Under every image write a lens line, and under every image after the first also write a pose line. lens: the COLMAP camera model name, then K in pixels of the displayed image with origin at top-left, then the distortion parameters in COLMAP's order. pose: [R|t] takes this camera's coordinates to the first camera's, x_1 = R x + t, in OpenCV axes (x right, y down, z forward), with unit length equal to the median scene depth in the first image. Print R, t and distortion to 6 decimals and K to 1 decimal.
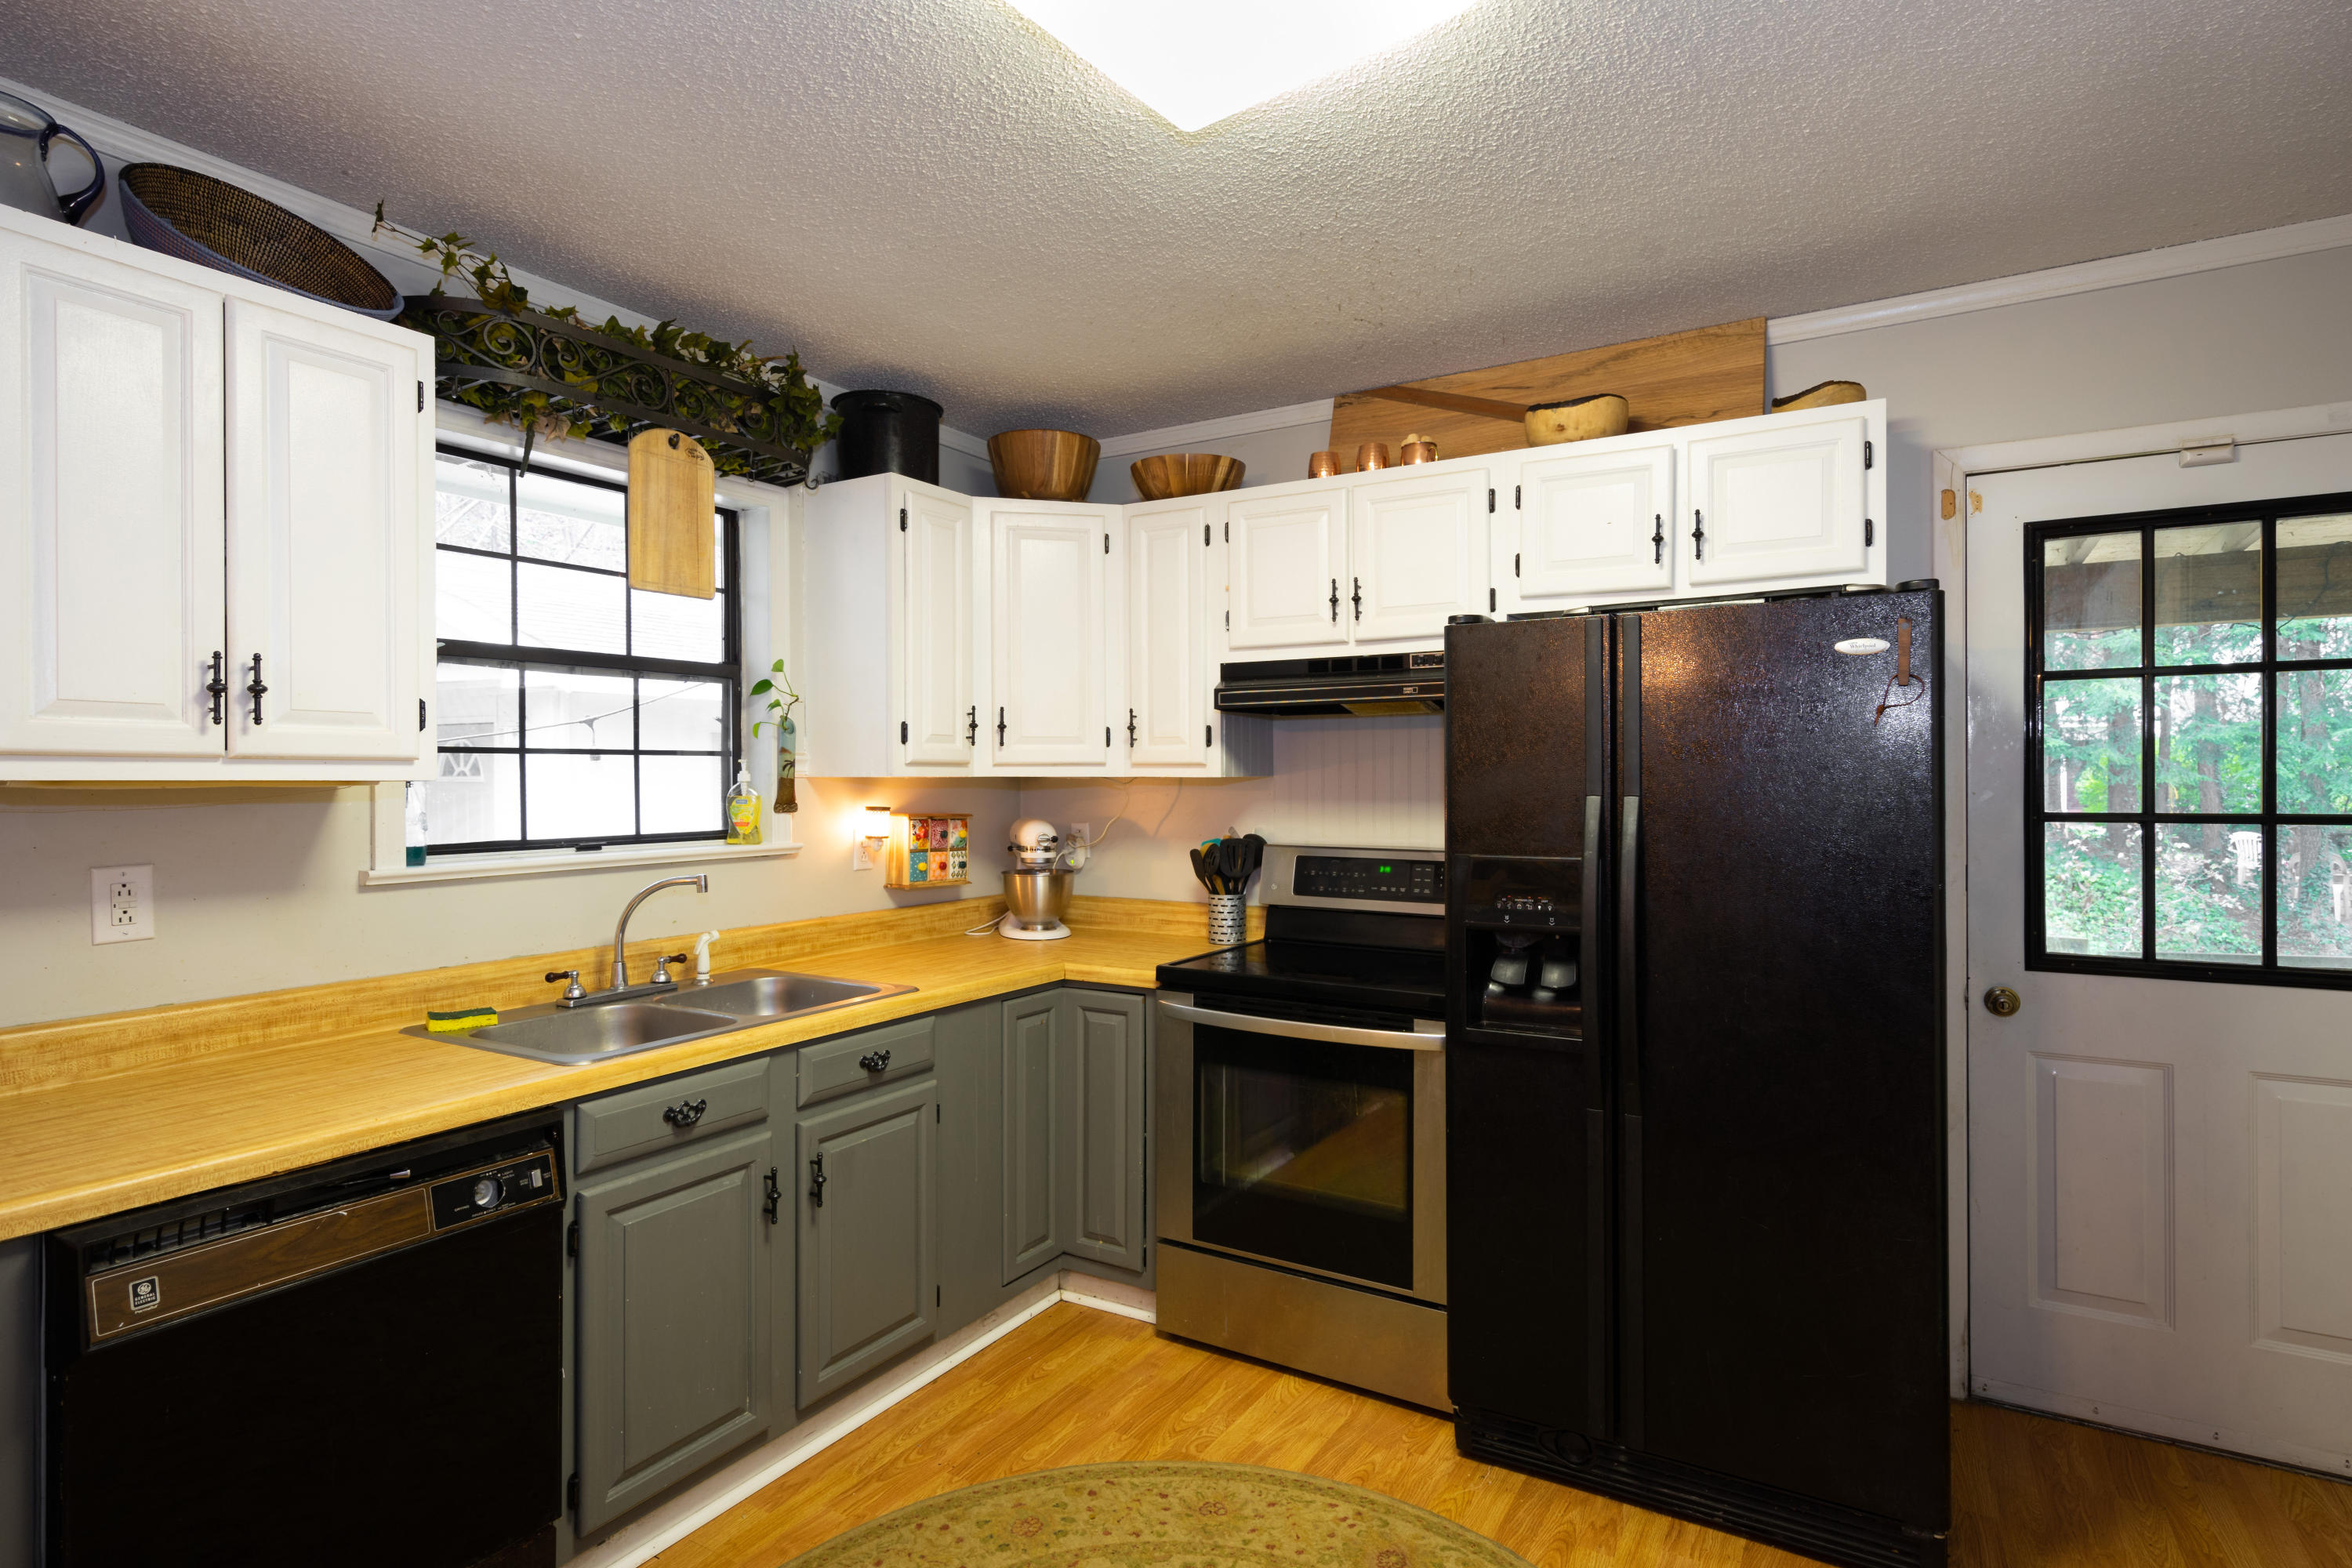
lens RADIAL K [[1203.0, 0, 1172.6], [0, 1203.0, 784.2], [0, 0, 1]] dist [0.000228, 0.000267]
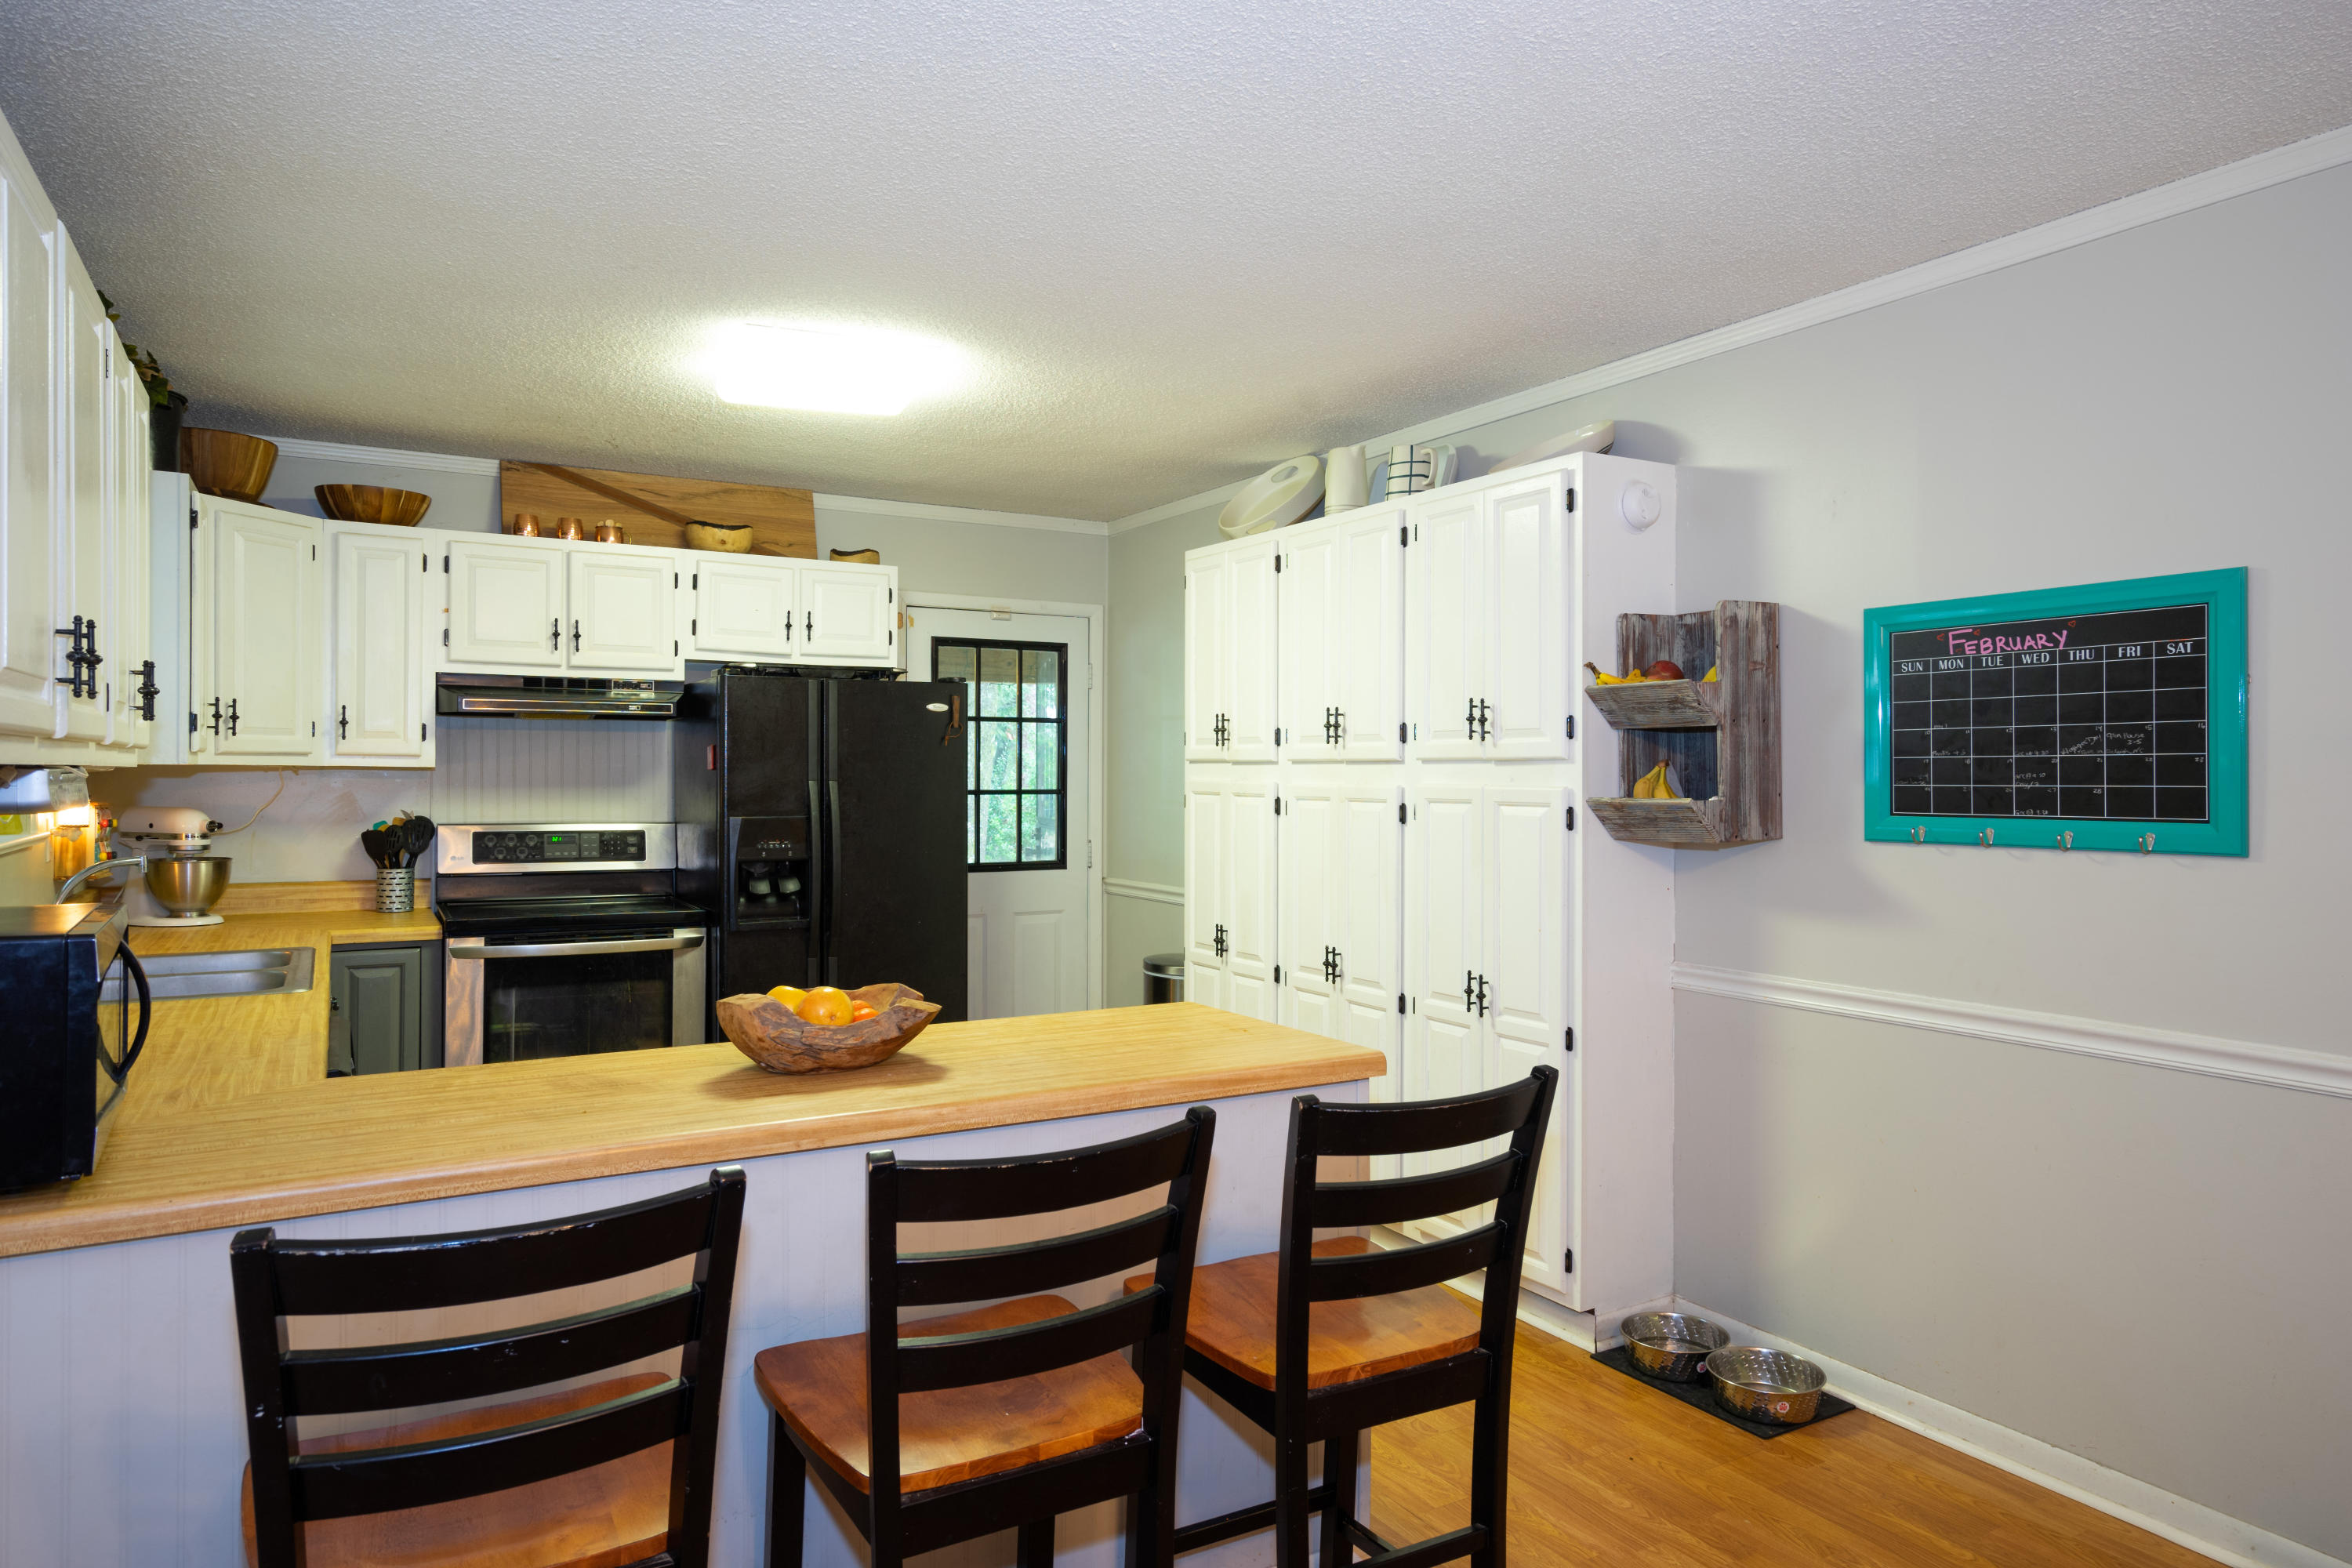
lens RADIAL K [[1445.8, 0, 1175.6], [0, 1445.8, 779.2], [0, 0, 1]] dist [0.000363, 0.000008]
pose [[0.480919, 0.001405, 0.876764, -0.864523], [-0.003169, 0.999995, 0.000135, 0.003645], [-0.876760, -0.002843, 0.480921, -0.337272]]
